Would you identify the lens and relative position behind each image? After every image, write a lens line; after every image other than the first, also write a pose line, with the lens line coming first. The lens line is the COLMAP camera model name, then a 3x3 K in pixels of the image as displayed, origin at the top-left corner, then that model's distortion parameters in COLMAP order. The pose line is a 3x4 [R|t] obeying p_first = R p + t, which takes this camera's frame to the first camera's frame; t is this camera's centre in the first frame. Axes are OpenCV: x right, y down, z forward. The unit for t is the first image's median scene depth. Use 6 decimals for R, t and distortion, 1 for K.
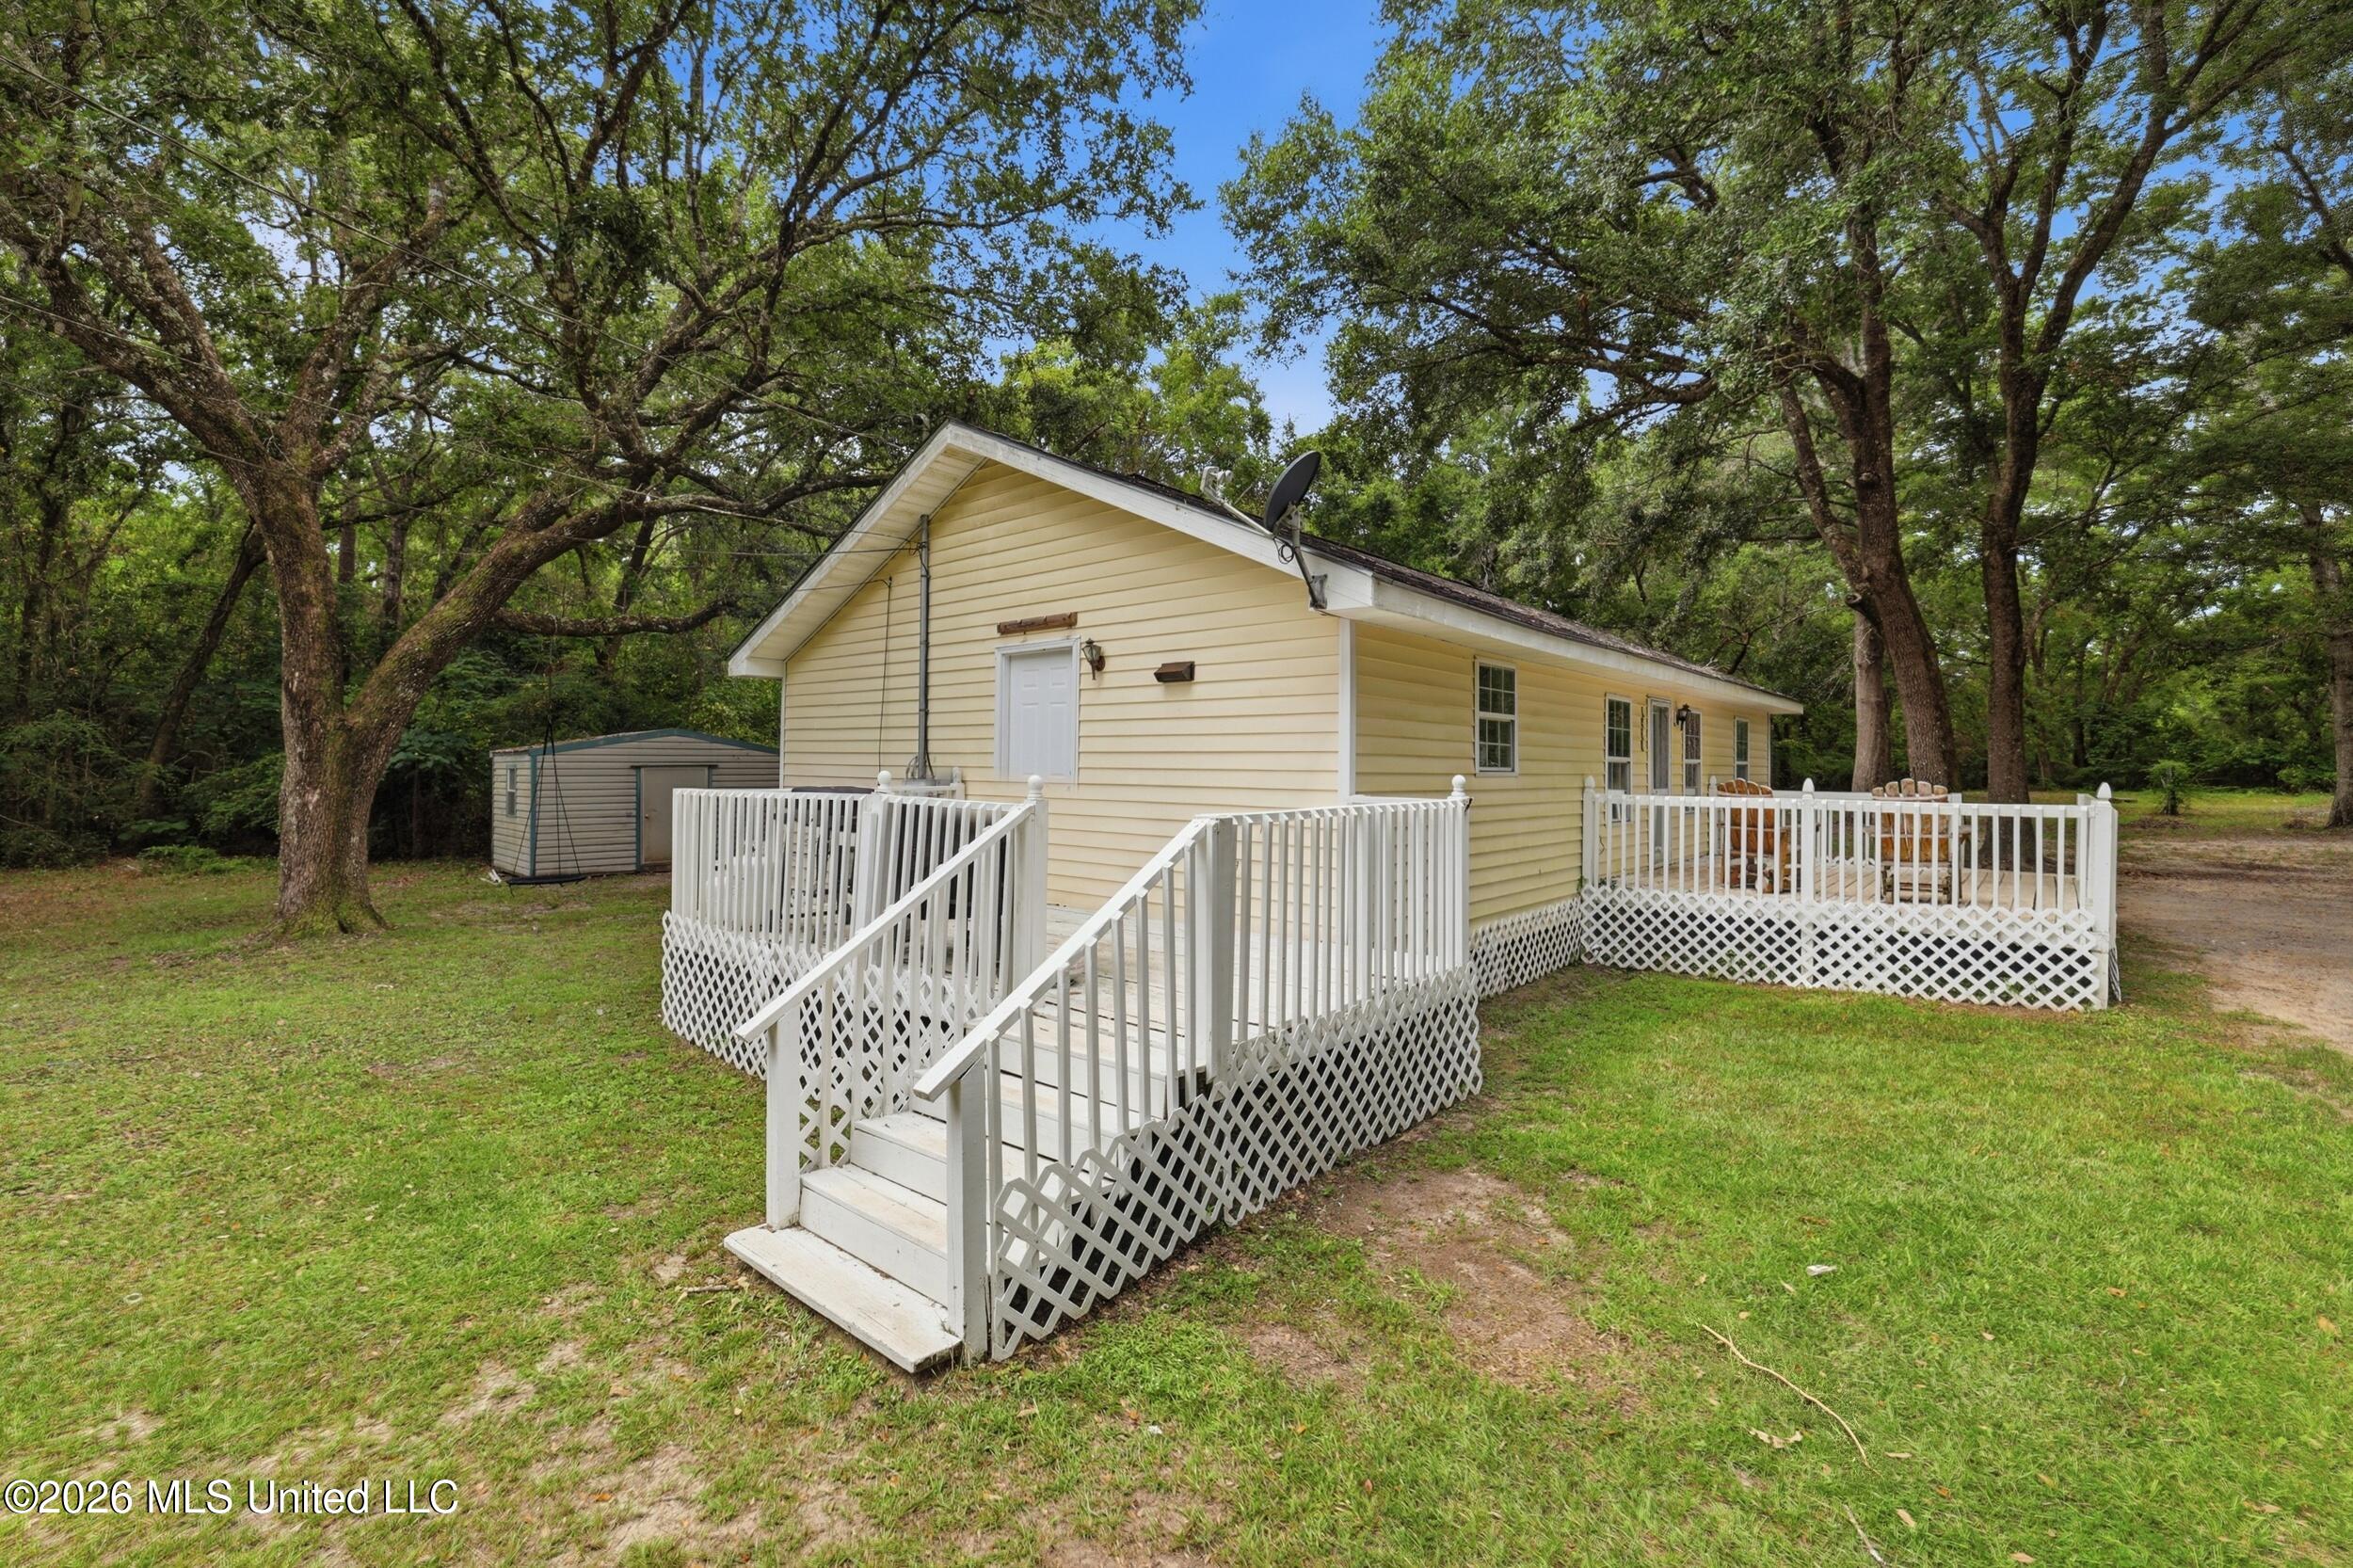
lens RADIAL K [[1019.4, 0, 1159.8], [0, 1019.4, 768.1], [0, 0, 1]] dist [0.006530, 0.000043]
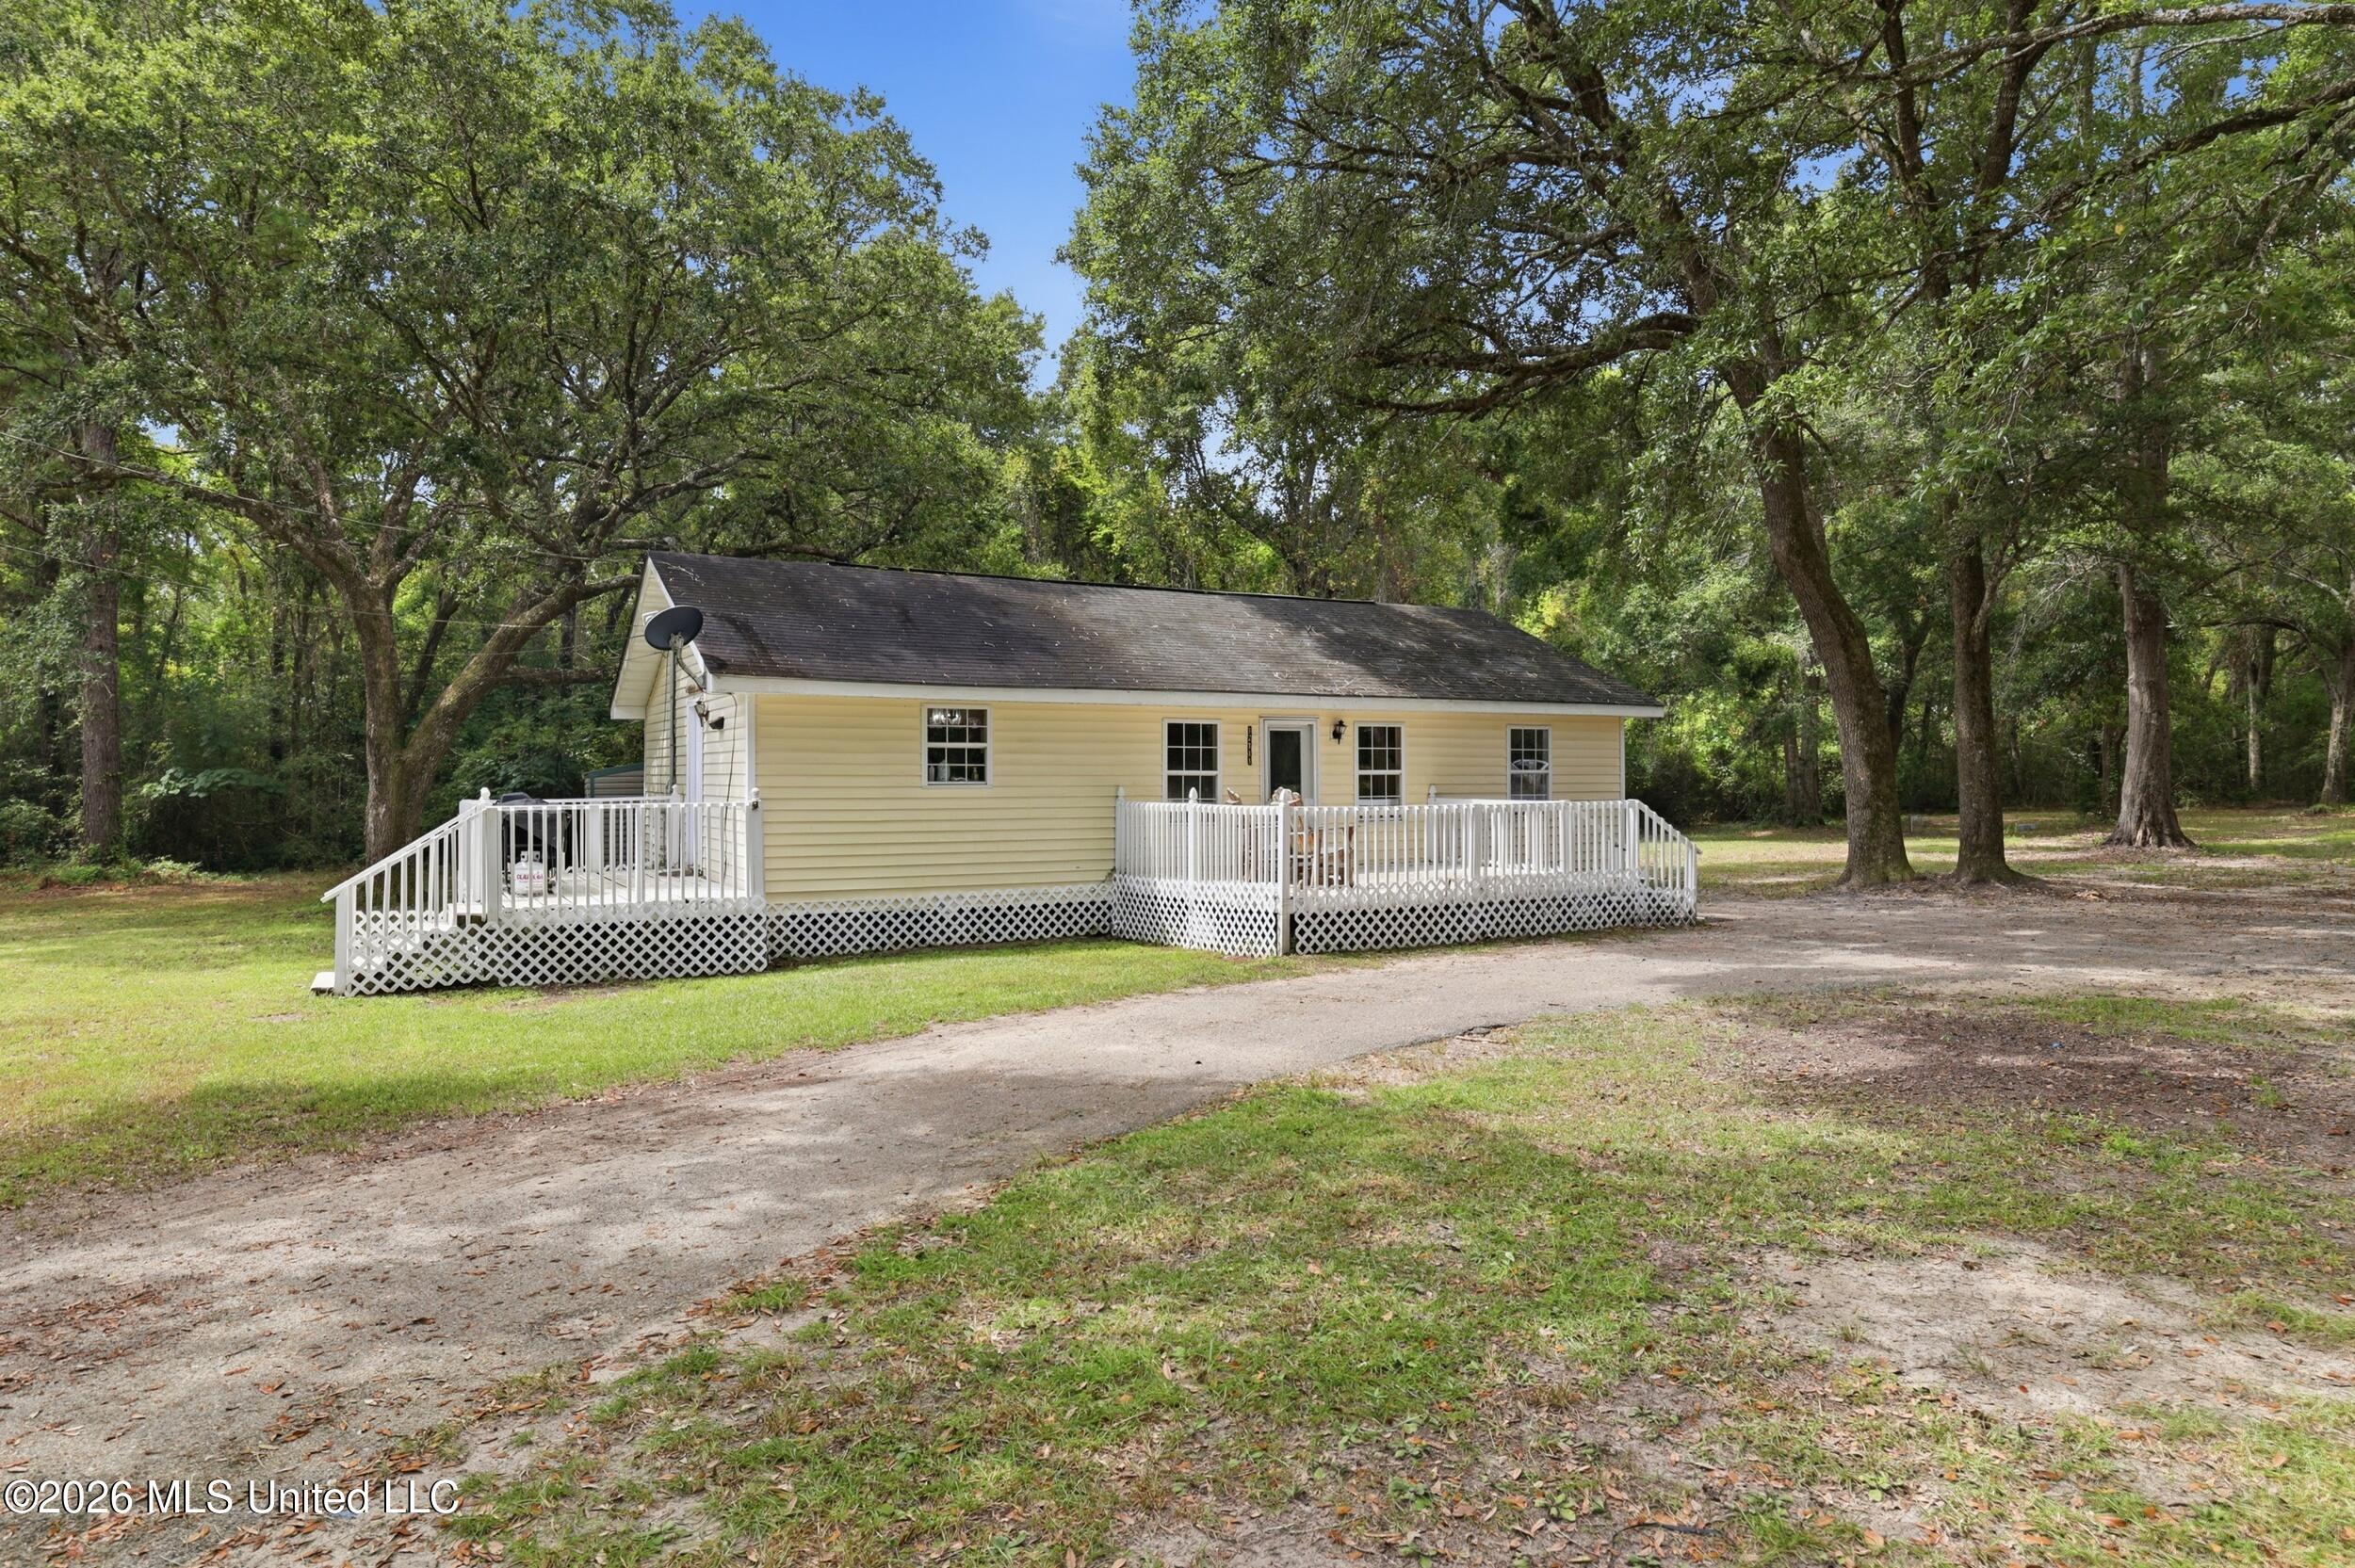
lens RADIAL K [[1442.2, 0, 1189.8], [0, 1442.2, 781.1], [0, 0, 1]] dist [0.002200, -0.000080]
pose [[0.948808, -0.012810, -0.315593, 2.676749], [0.013287, 0.999912, -0.000640, 0.008989], [0.315573, -0.003586, 0.948894, -1.662309]]
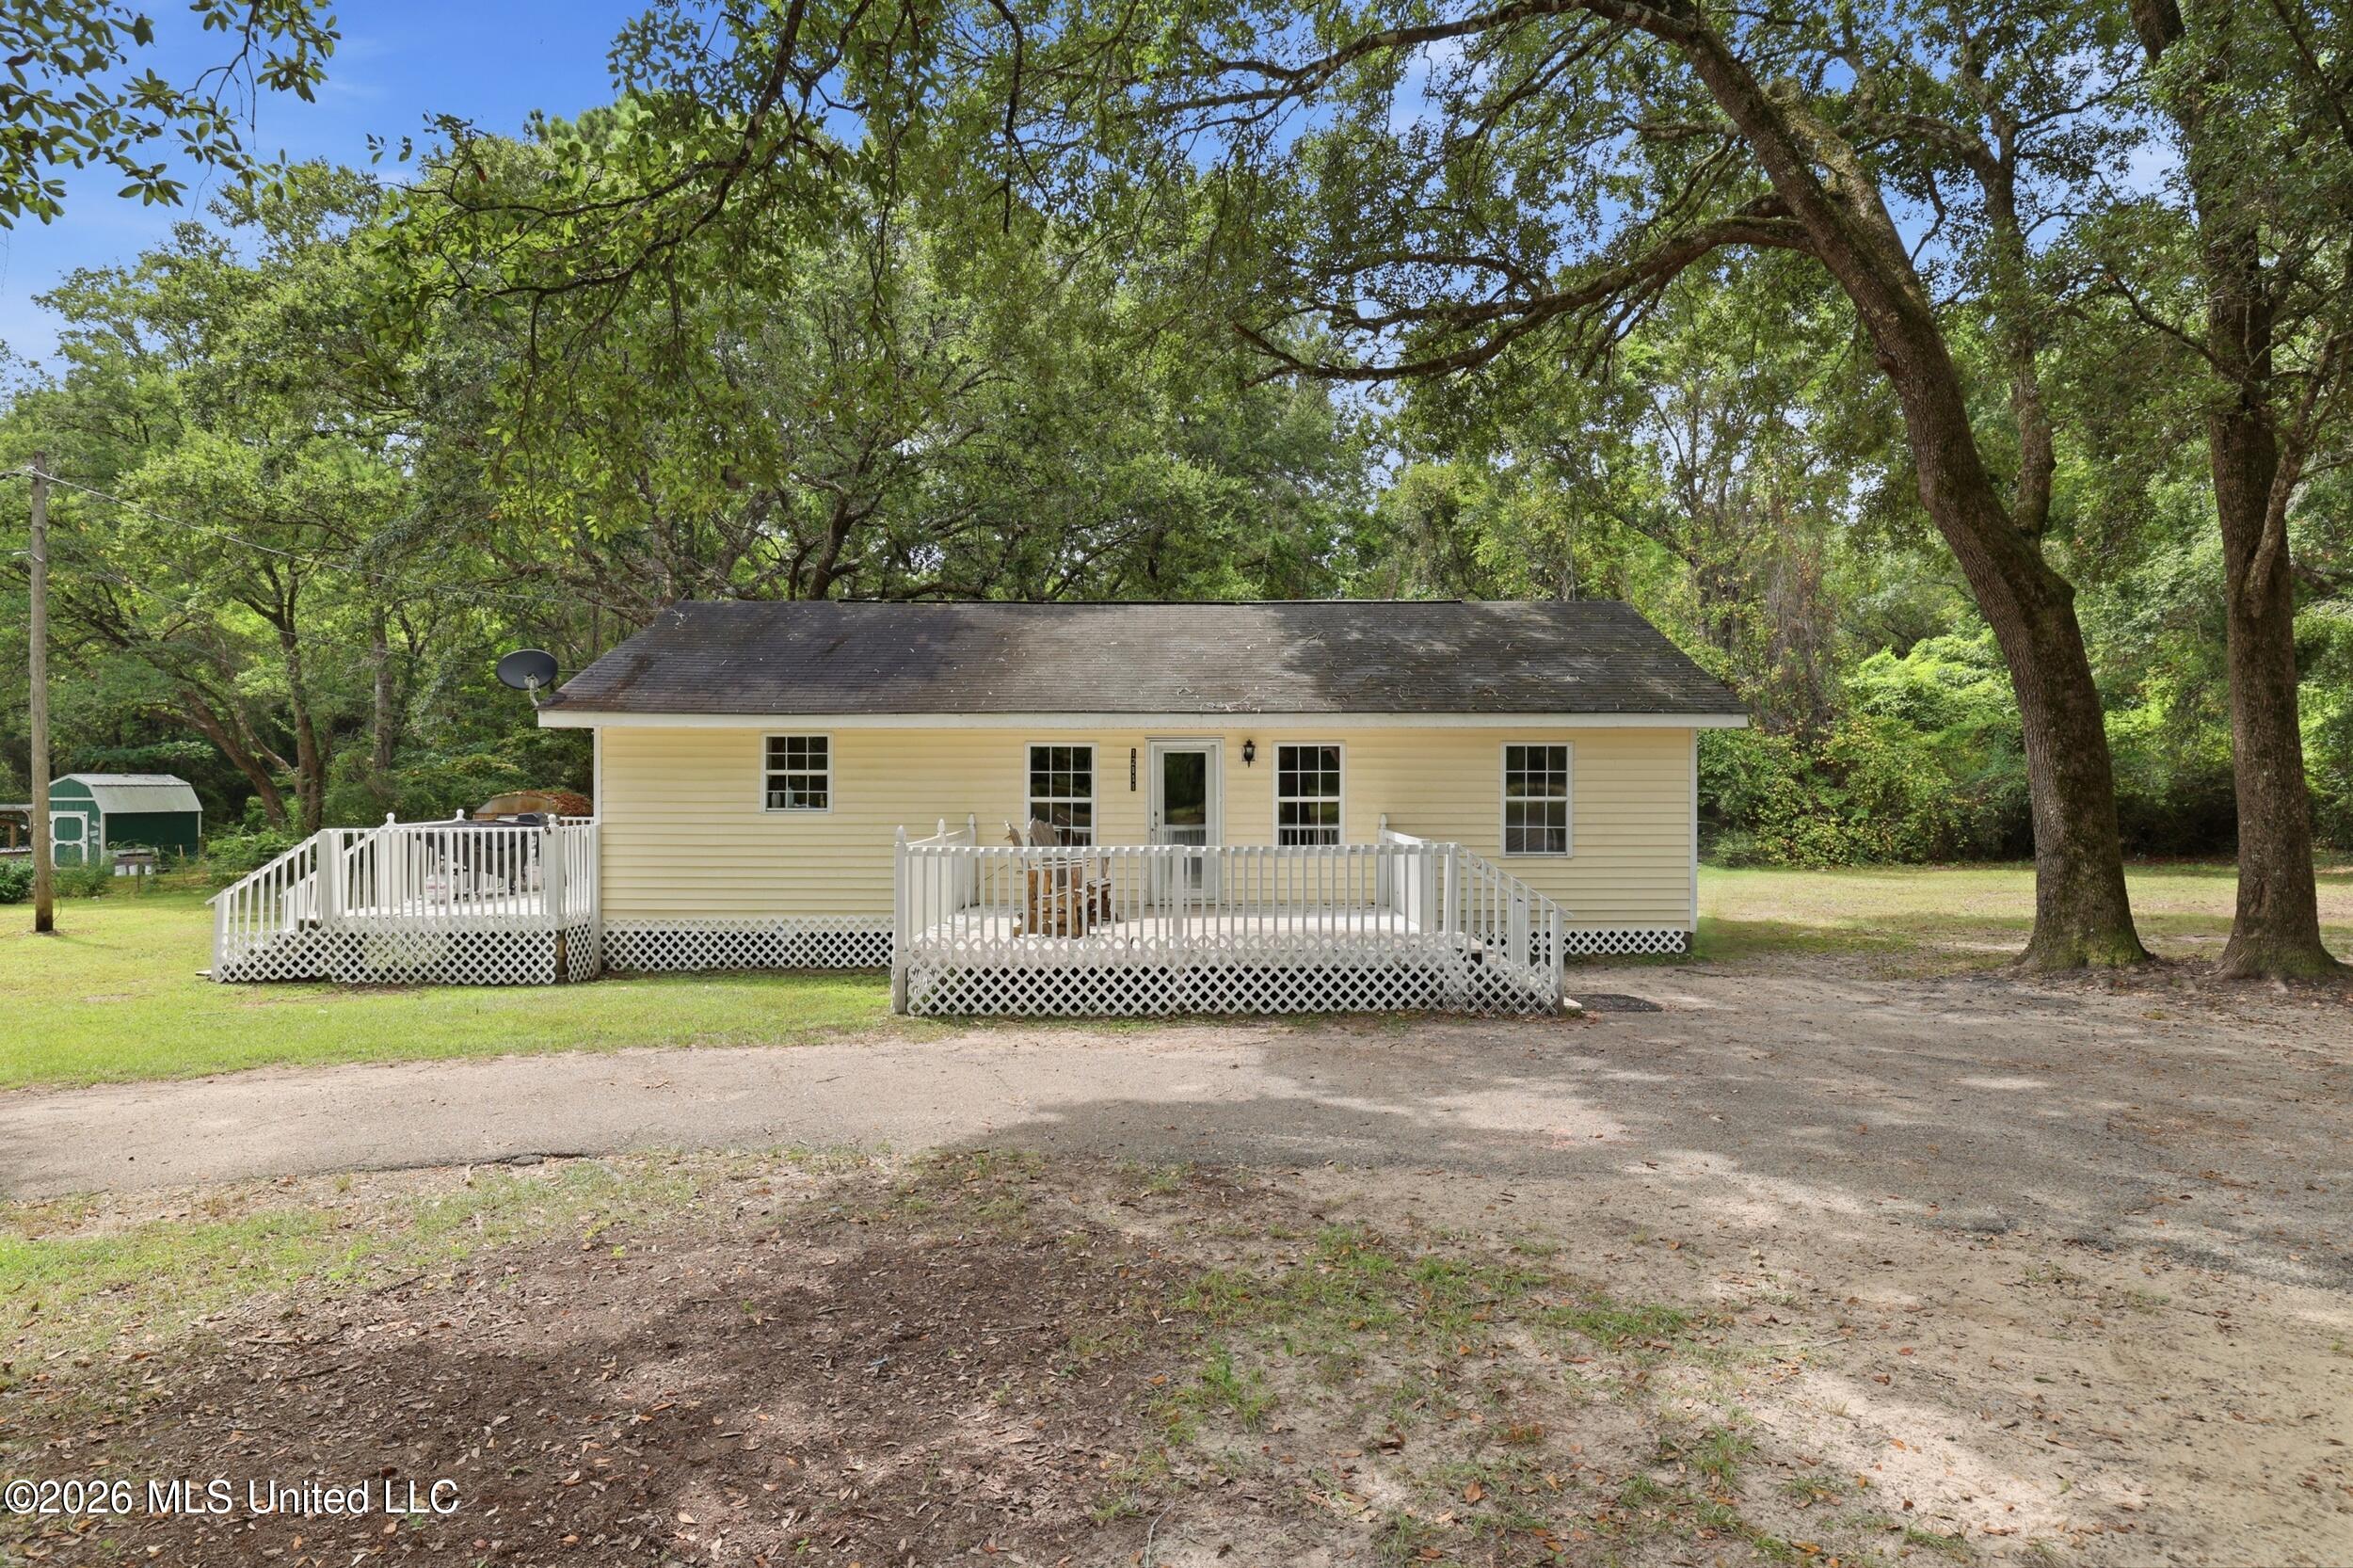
lens RADIAL K [[1255.7, 0, 1169.3], [0, 1255.7, 788.3], [0, 0, 1]] dist [-0.002611, -0.000290]
pose [[0.673433, -0.007914, -0.739205, 4.209352], [0.008513, 0.999959, -0.002950, -0.040175], [0.739199, -0.004306, 0.673474, 0.412065]]
